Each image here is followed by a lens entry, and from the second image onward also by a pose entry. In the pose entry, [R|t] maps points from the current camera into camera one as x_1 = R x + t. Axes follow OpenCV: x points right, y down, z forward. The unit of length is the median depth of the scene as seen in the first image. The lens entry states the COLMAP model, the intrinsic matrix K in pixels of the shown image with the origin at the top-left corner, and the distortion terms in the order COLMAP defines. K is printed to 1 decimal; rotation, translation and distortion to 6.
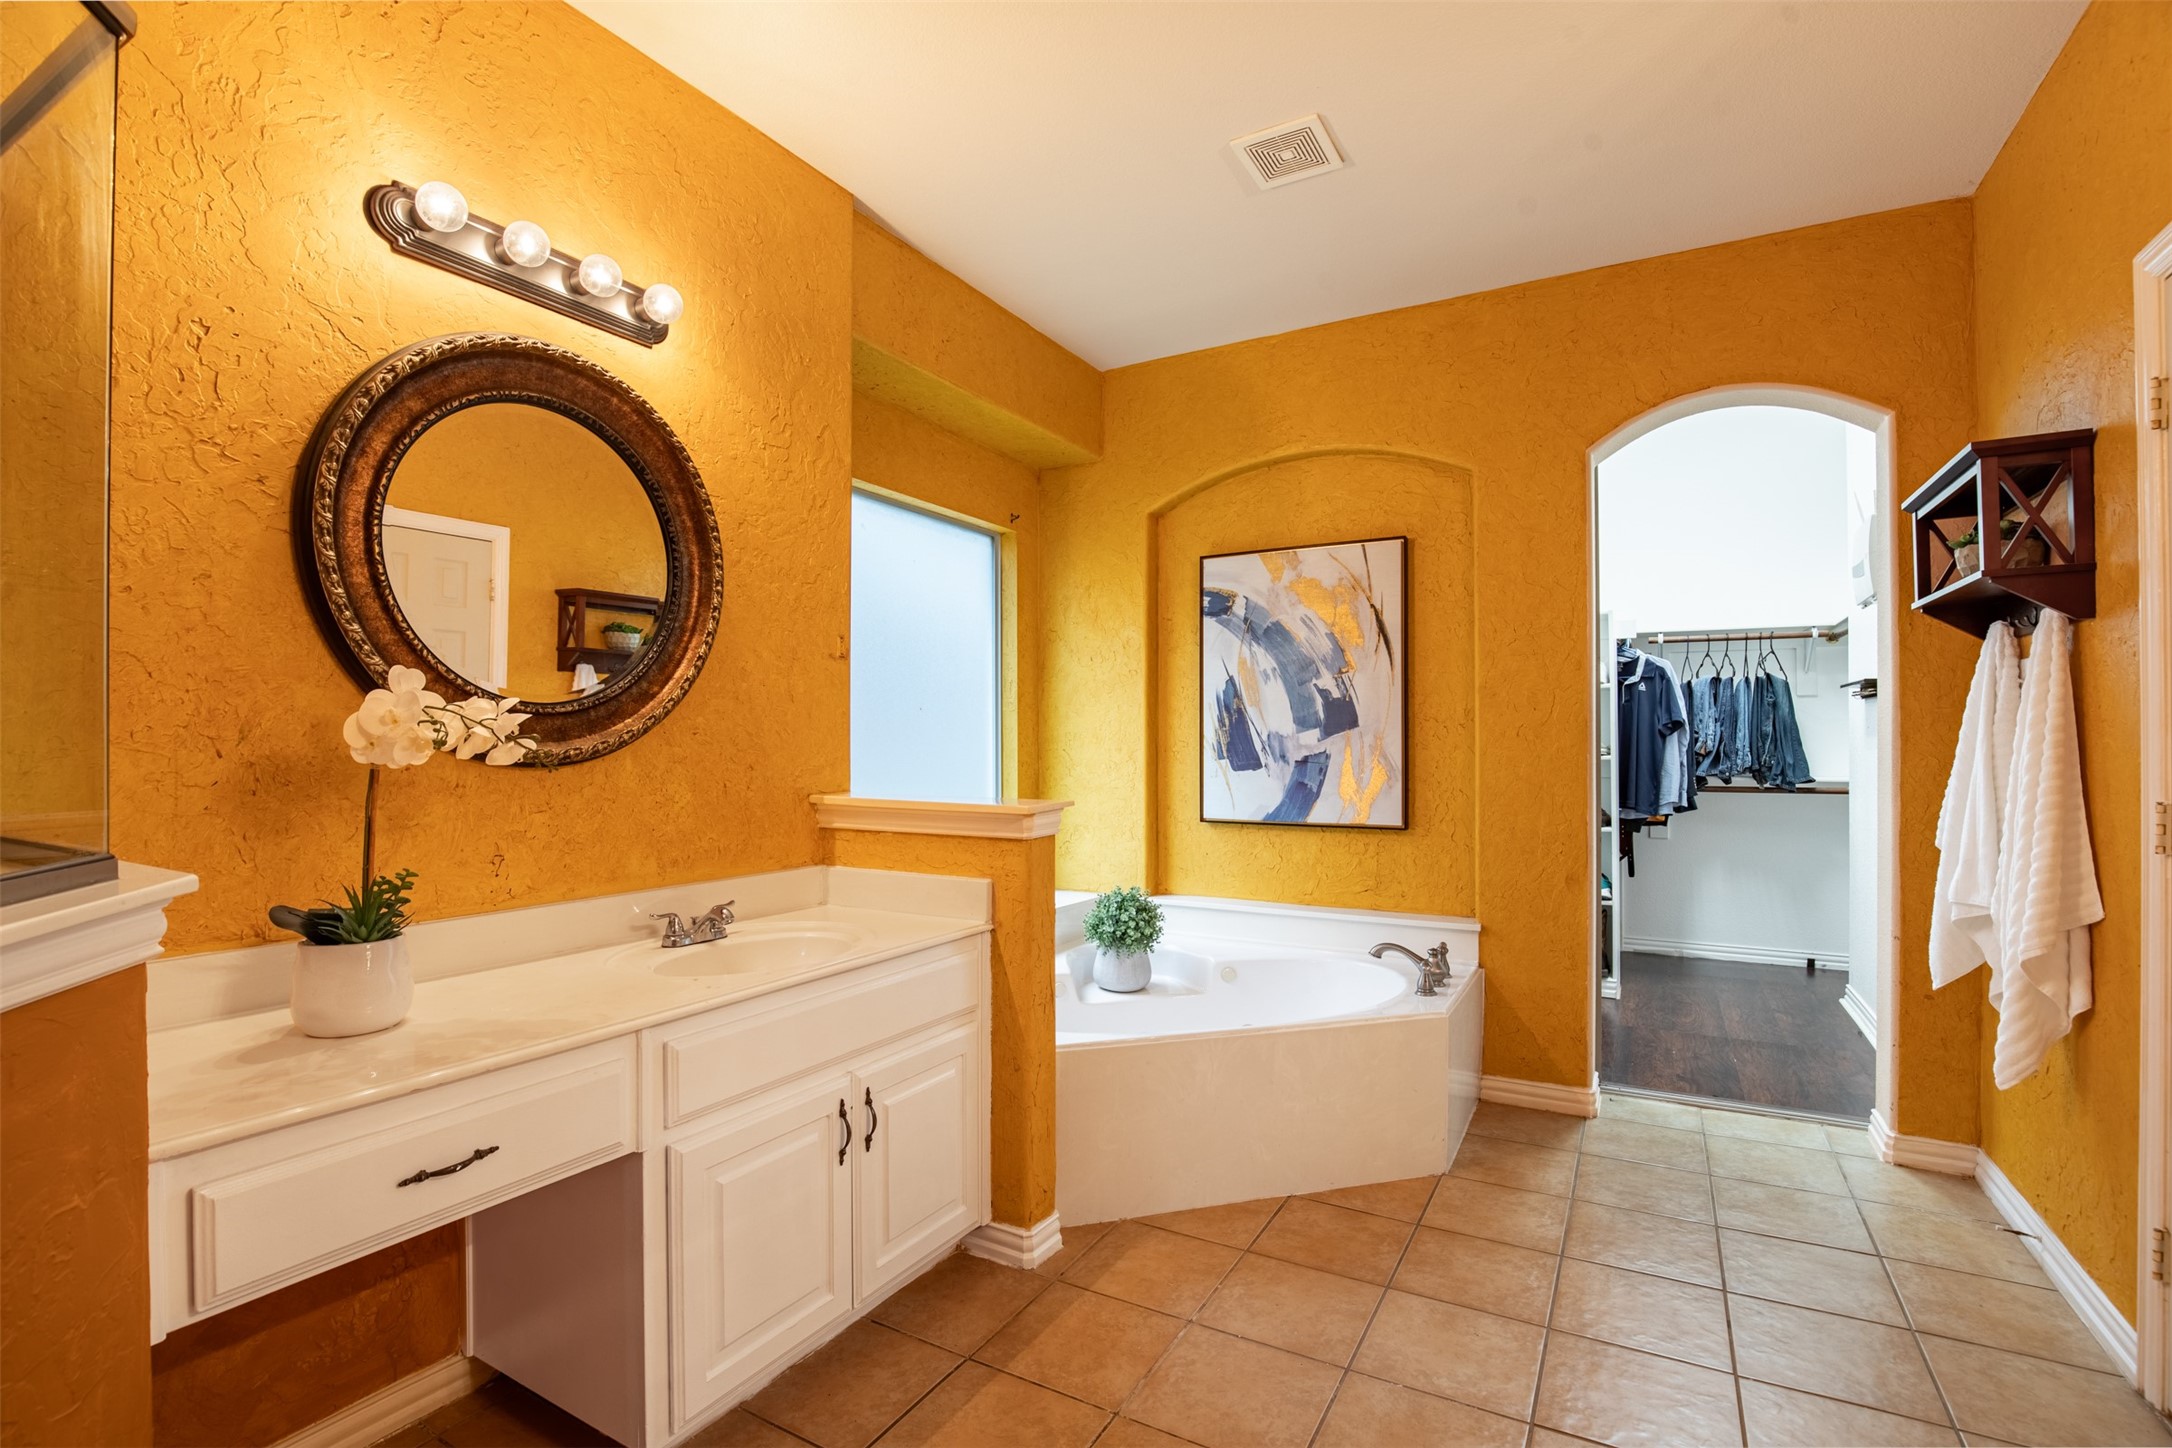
lens RADIAL K [[986.7, 0, 1082.4], [0, 986.7, 731.9], [0, 0, 1]] dist [-0.041460, 0.007483]
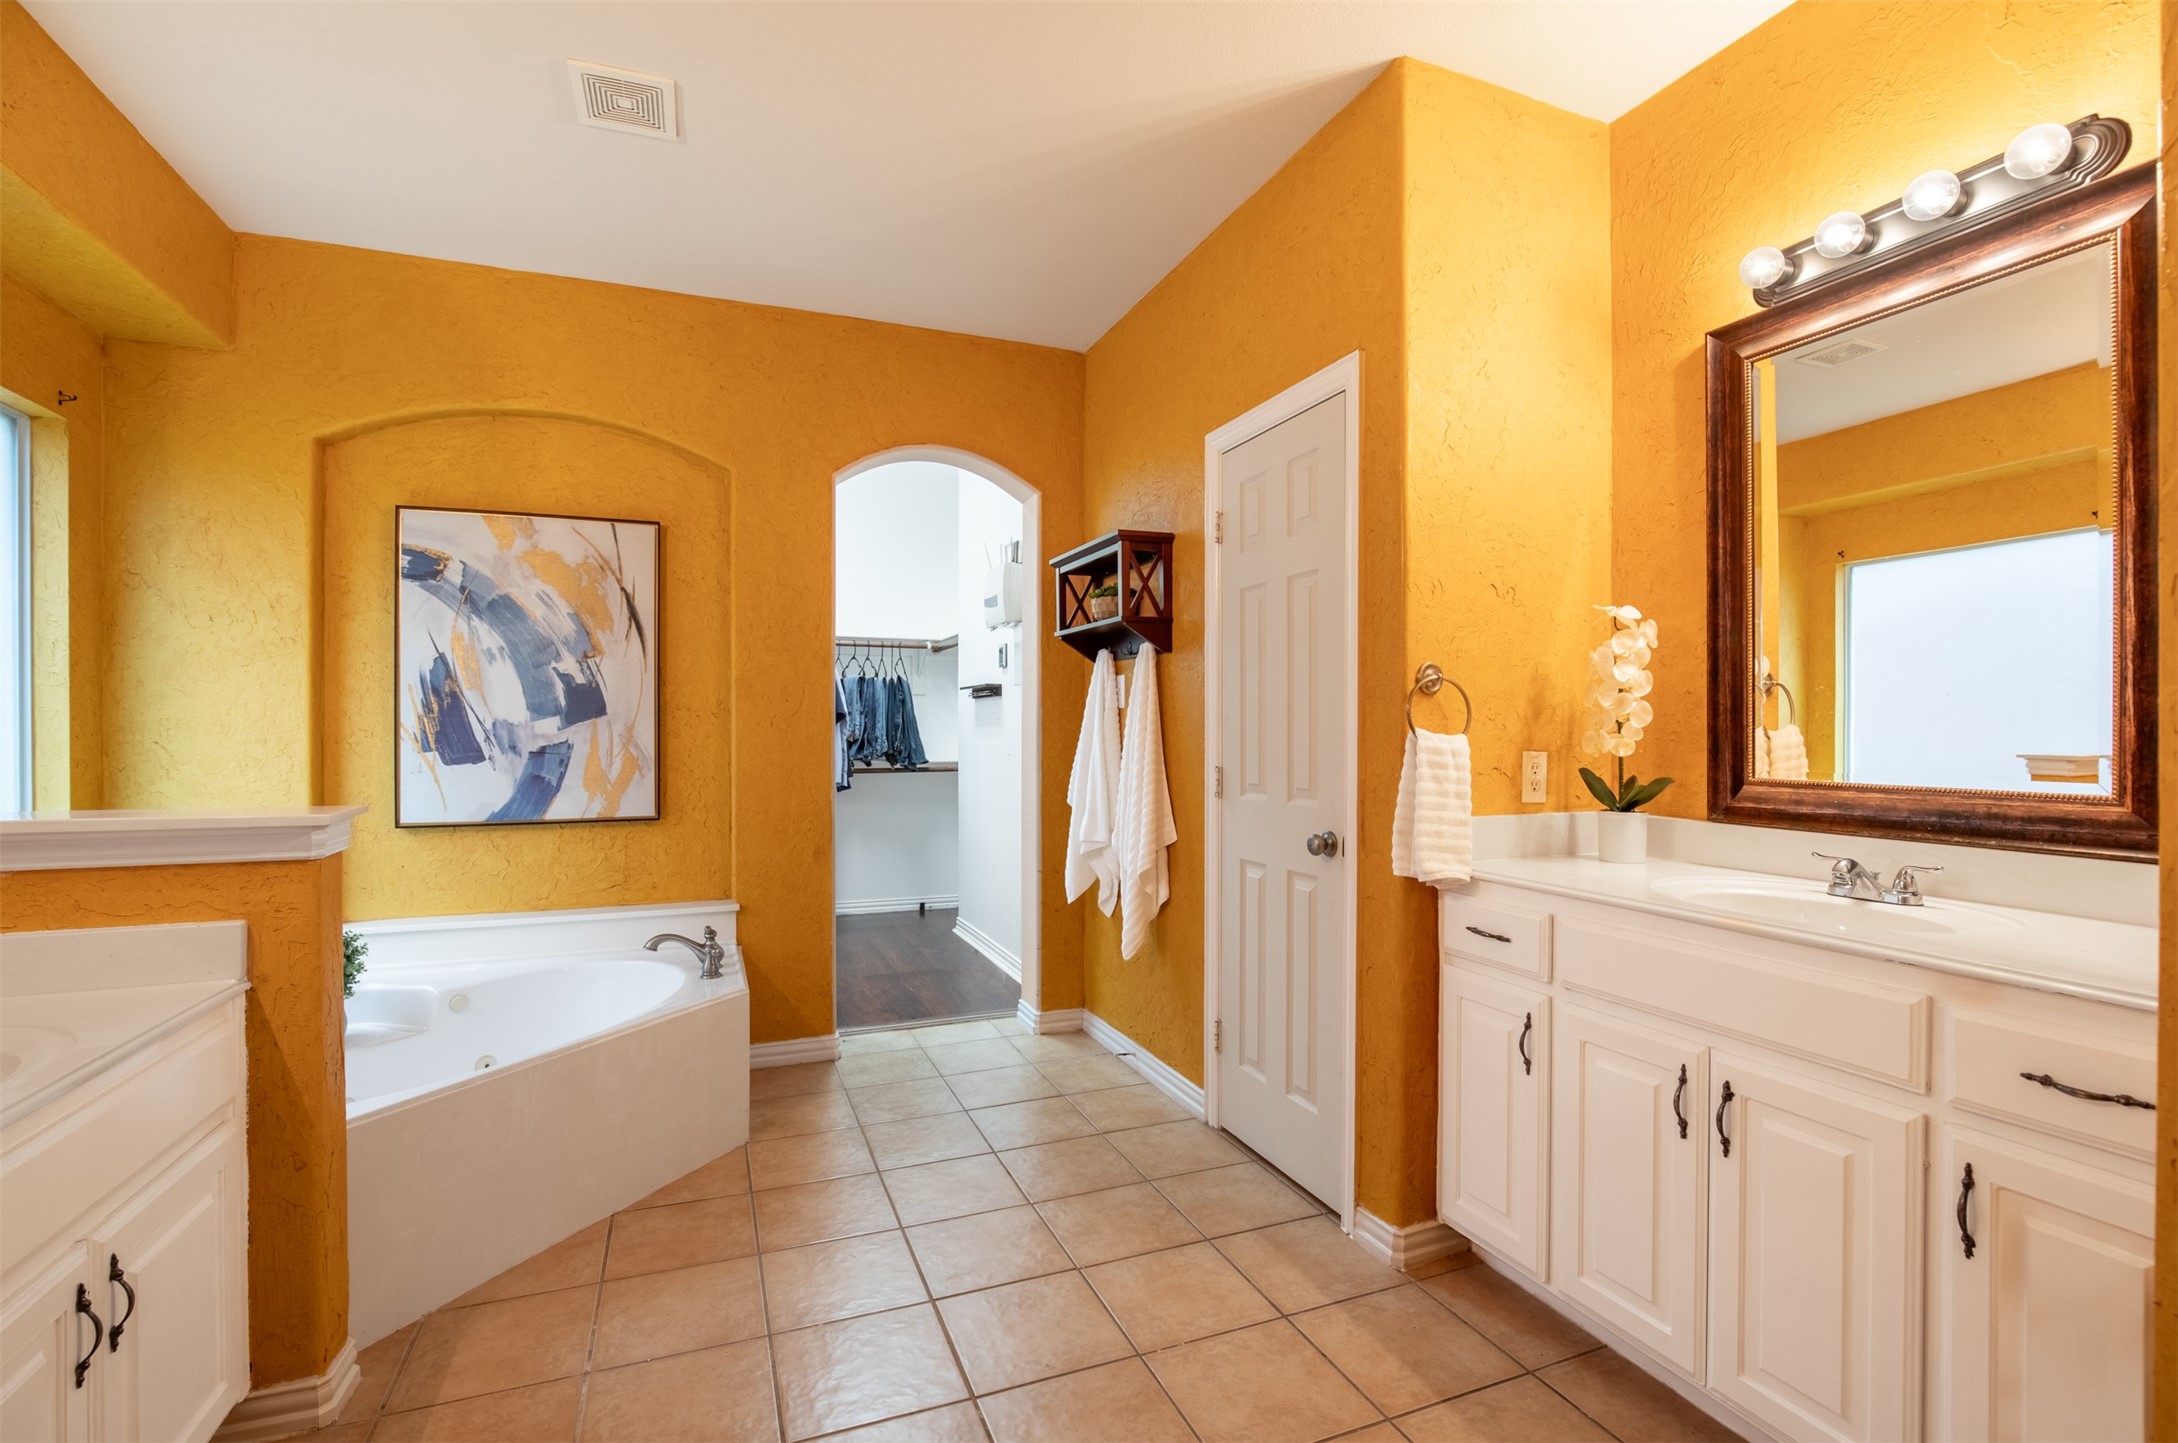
lens RADIAL K [[989.4, 0, 1085.3], [0, 989.4, 729.4], [0, 0, 1]] dist [-0.041460, 0.007483]
pose [[0.610936, 0.001208, 0.791679, -0.212452], [-0.006870, 0.999969, 0.003776, 0.002396], [-0.791650, -0.007746, 0.610925, 0.063612]]
